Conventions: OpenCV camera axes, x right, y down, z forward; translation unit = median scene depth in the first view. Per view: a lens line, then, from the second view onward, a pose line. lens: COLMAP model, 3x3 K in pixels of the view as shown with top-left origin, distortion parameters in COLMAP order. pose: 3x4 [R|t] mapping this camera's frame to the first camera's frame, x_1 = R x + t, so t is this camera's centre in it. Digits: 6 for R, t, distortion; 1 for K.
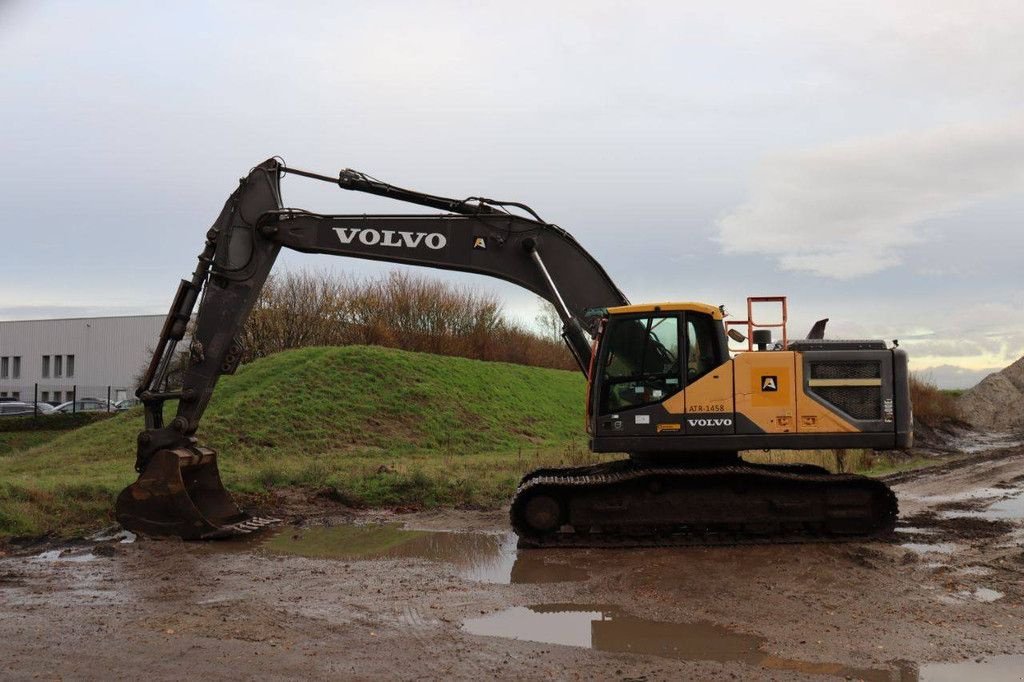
lens RADIAL K [[961.5, 0, 512.0], [0, 961.5, 341.0], [0, 0, 1]] dist [-0.089461, 0.006355]
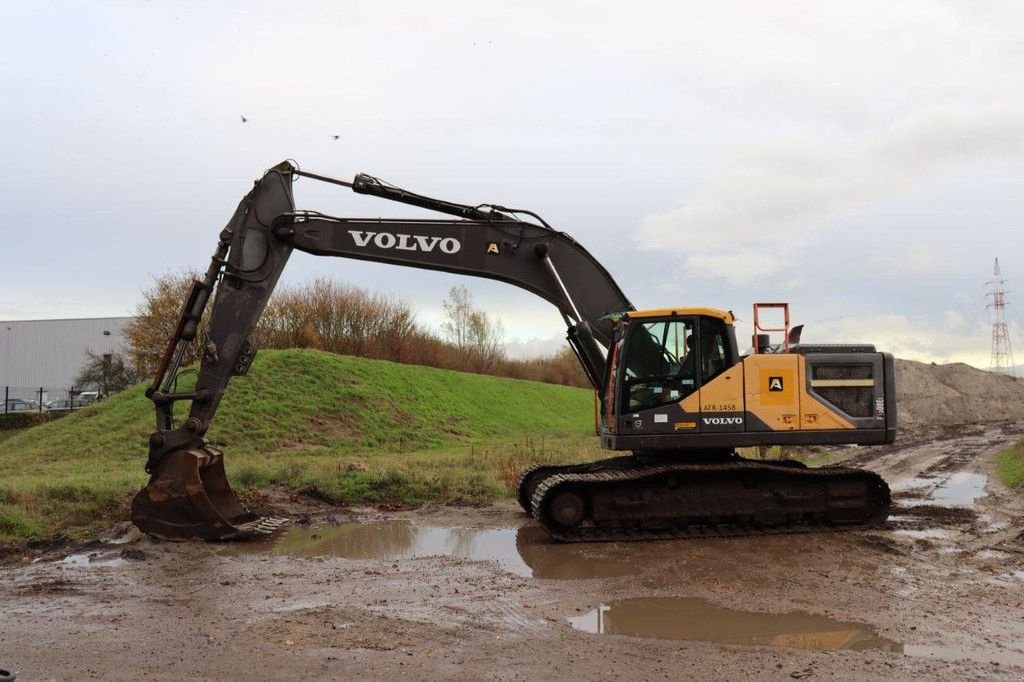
lens RADIAL K [[888.5, 0, 512.0], [0, 888.5, 341.0], [0, 0, 1]] dist [-0.115891, 0.012416]
pose [[0.992905, 0.006064, 0.118752, -0.133934], [-0.005322, 0.999964, -0.006562, 0.004055], [-0.118788, 0.005884, 0.992902, 0.053510]]
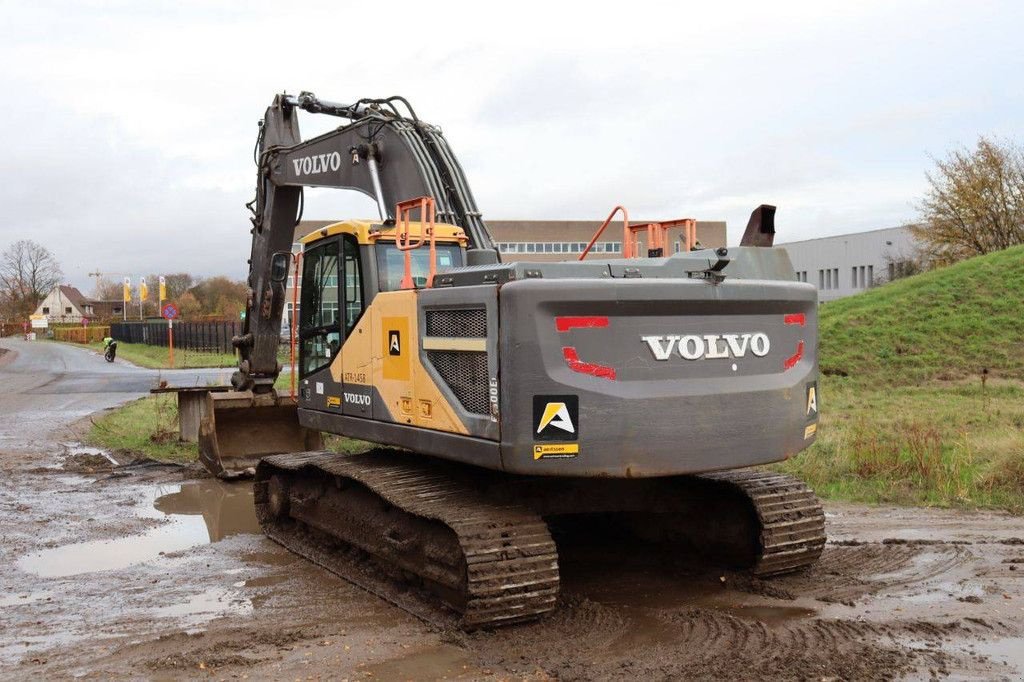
lens RADIAL K [[1071.8, 0, 512.0], [0, 1071.8, 341.0], [0, 0, 1]] dist [-0.137986, 0.334009]
pose [[0.538131, 0.018325, -0.842662, 0.846581], [0.065698, 0.995810, 0.063610, 0.004027], [0.840297, -0.089592, 0.534672, 0.655902]]
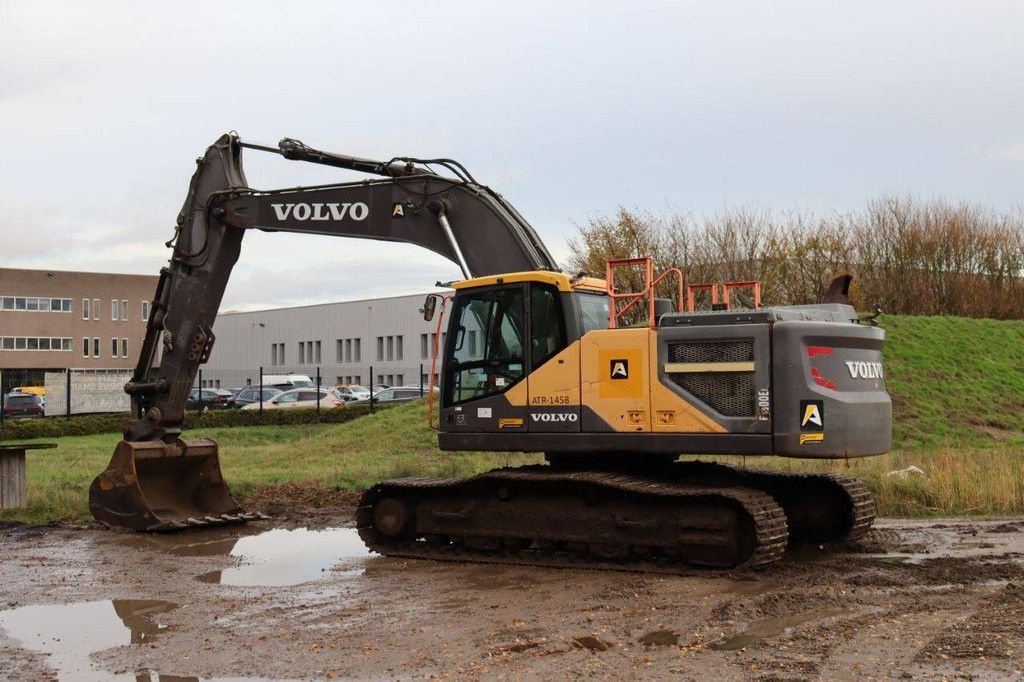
lens RADIAL K [[1335.1, 0, 512.0], [0, 1335.1, 341.0], [0, 0, 1]] dist [0.011472, 0.016979]
pose [[0.857378, -0.019779, -0.514306, 0.722764], [0.036029, 0.999116, 0.021639, -0.005827], [0.513424, -0.037083, 0.857334, 0.003955]]
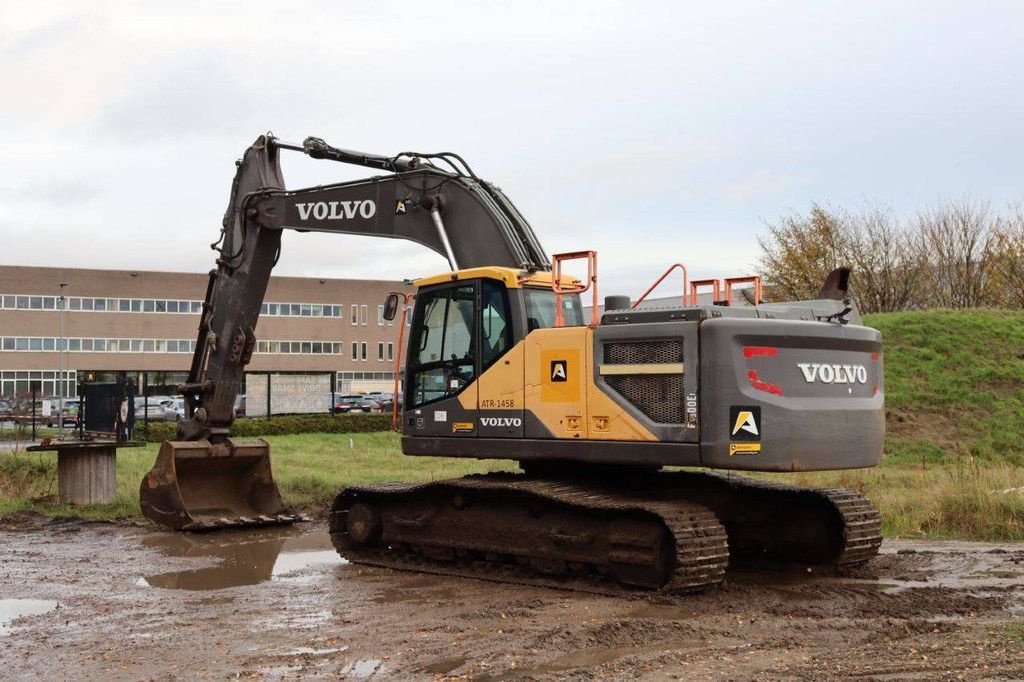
lens RADIAL K [[1335.1, 0, 512.0], [0, 1335.1, 341.0], [0, 0, 1]] dist [0.011472, 0.016979]
pose [[0.731490, -0.021408, -0.681517, 0.895043], [0.038747, 0.999197, 0.010201, 0.008919], [0.680751, -0.033869, 0.731732, 0.209814]]
